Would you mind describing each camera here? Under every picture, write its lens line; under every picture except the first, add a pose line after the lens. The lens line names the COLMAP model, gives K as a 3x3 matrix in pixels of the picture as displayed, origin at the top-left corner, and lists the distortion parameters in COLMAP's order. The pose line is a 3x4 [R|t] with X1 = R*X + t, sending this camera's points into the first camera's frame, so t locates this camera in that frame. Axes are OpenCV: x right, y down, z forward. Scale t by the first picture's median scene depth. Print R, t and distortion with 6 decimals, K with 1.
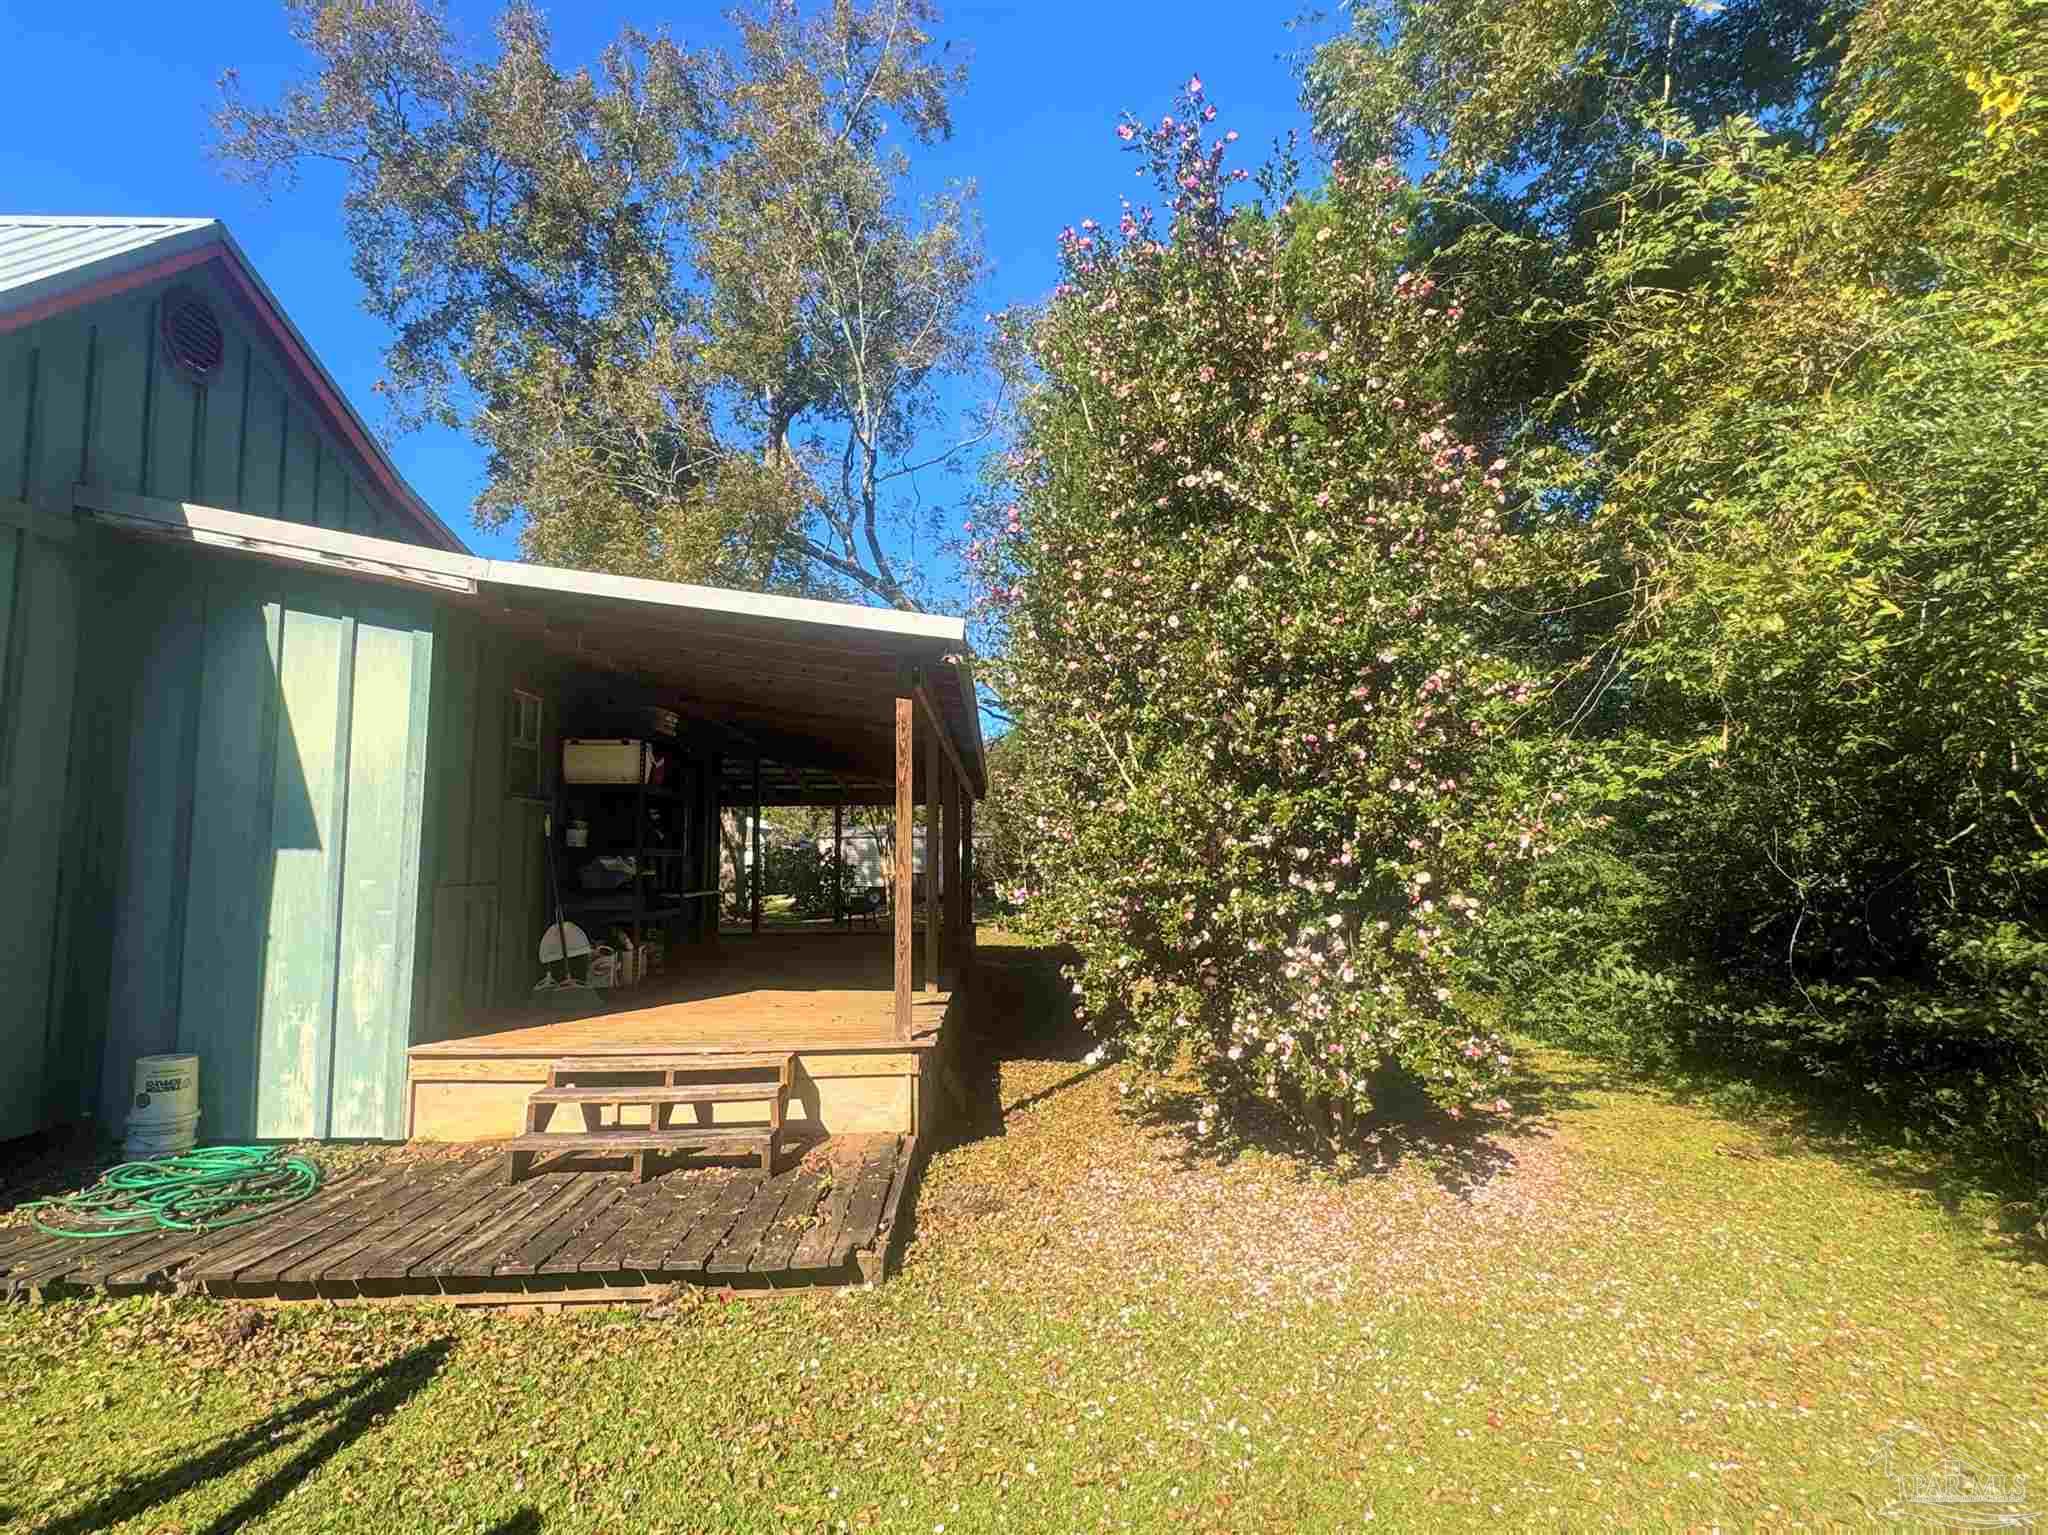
lens RADIAL K [[1119.3, 0, 1024.0], [0, 1119.3, 767.5], [0, 0, 1]] dist [0.001442, 0.001414]
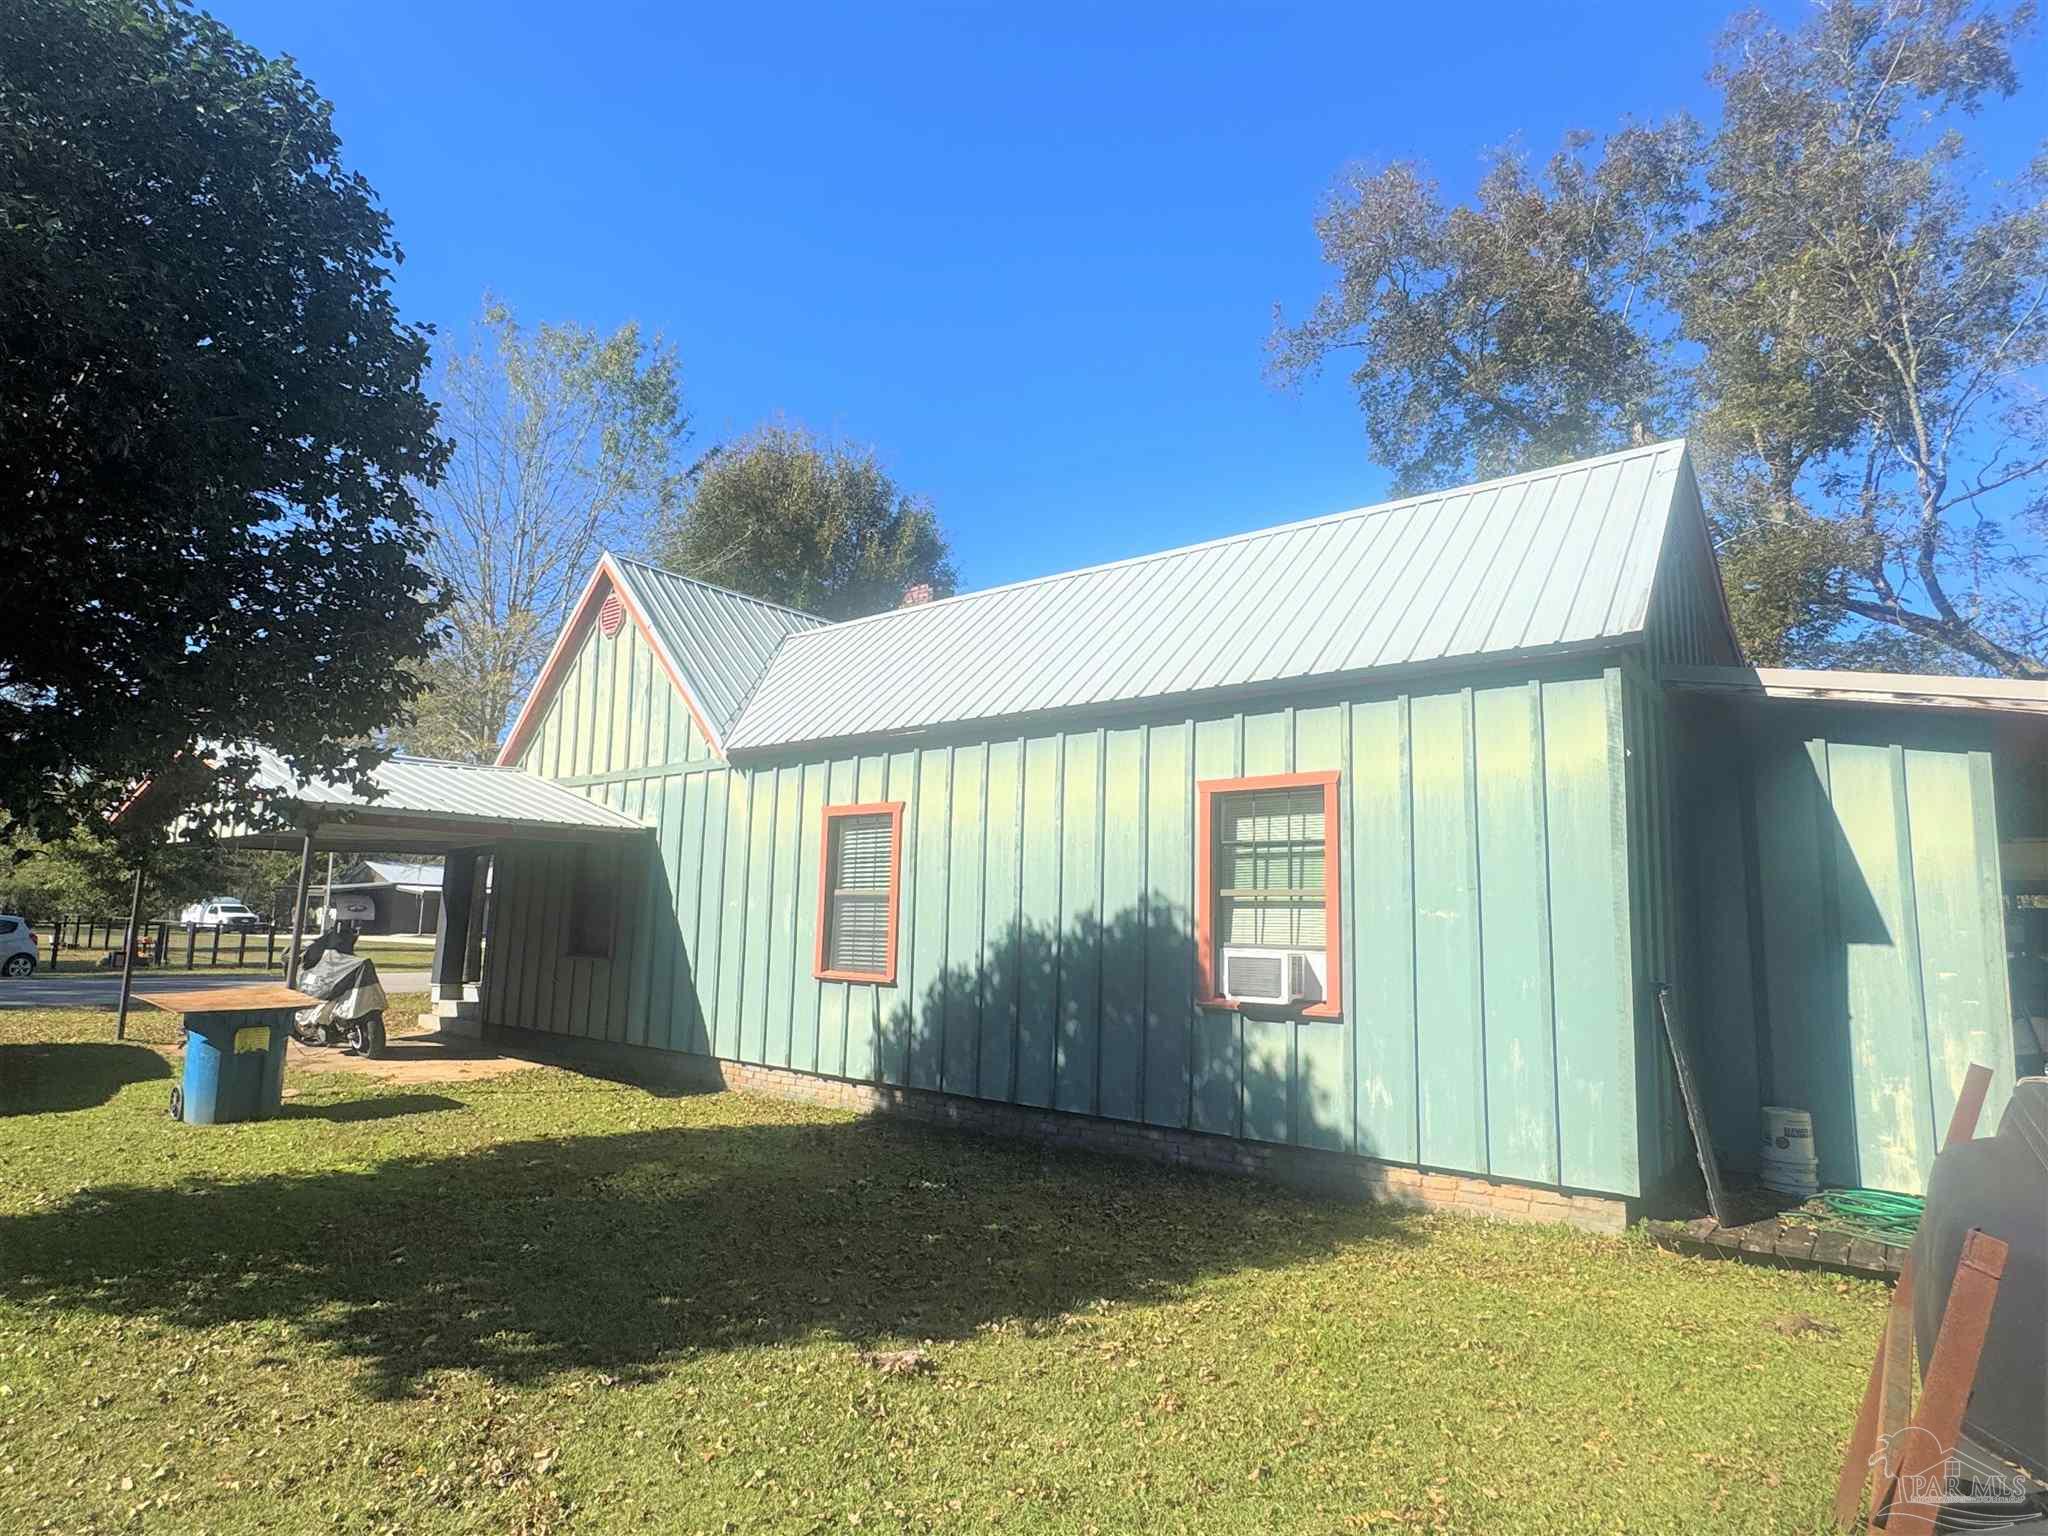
lens RADIAL K [[1119.3, 0, 1024.0], [0, 1119.3, 768.0], [0, 0, 1]] dist [0.001442, 0.001414]
pose [[0.757744, -0.065331, -0.649274, -0.541591], [0.022726, 0.997014, -0.073798, -0.044775], [0.652157, 0.041164, 0.756966, -0.488369]]
